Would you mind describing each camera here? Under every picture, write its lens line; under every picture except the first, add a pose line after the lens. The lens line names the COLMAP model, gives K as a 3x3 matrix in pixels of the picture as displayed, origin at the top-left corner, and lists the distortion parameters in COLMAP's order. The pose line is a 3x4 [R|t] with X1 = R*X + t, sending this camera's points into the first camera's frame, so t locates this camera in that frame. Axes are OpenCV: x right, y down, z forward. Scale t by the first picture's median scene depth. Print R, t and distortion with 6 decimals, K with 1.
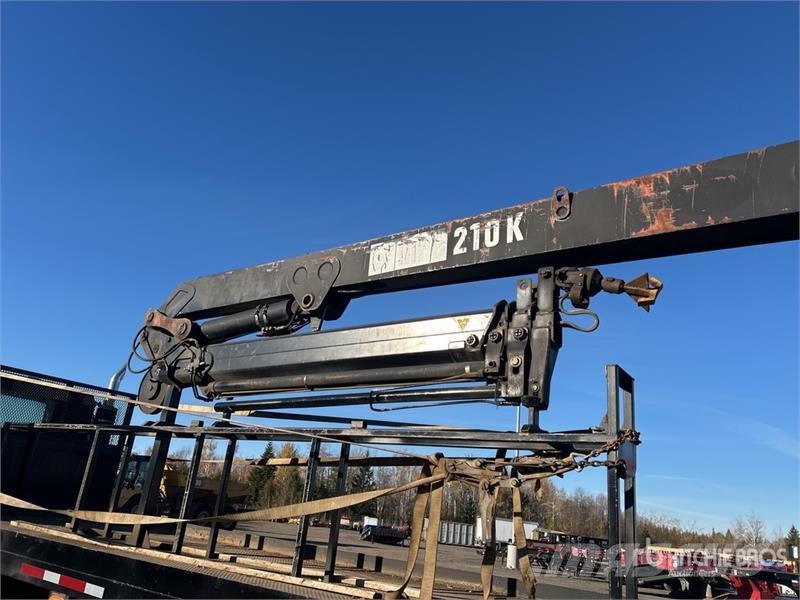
lens RADIAL K [[605.0, 0, 400.1], [0, 605.0, 300.0], [0, 0, 1]] dist [0.054992, -0.056301]
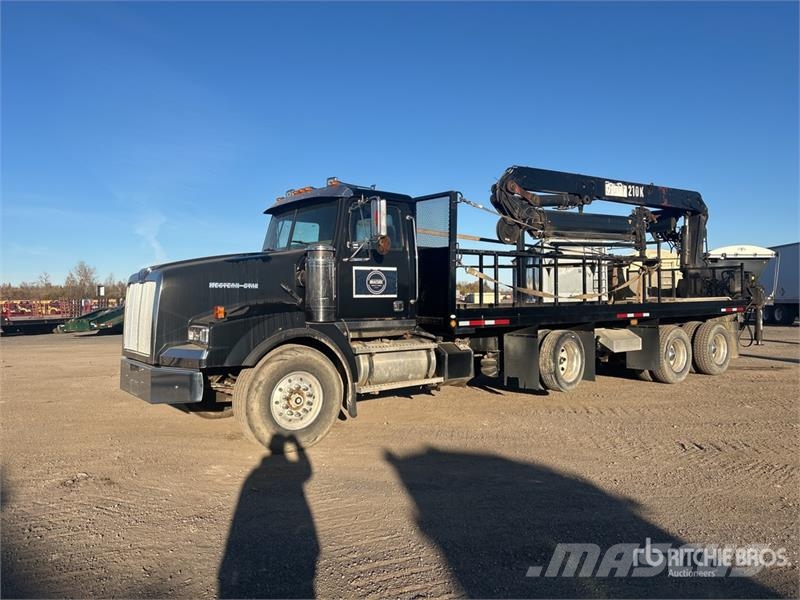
lens RADIAL K [[605.0, 0, 397.5], [0, 605.0, 295.7], [0, 0, 1]] dist [0.054992, -0.056301]
pose [[0.319830, -0.110787, 0.940975, -3.266067], [-0.273175, 0.940184, 0.203544, 0.086937], [-0.907240, -0.322150, 0.270435, 1.156191]]
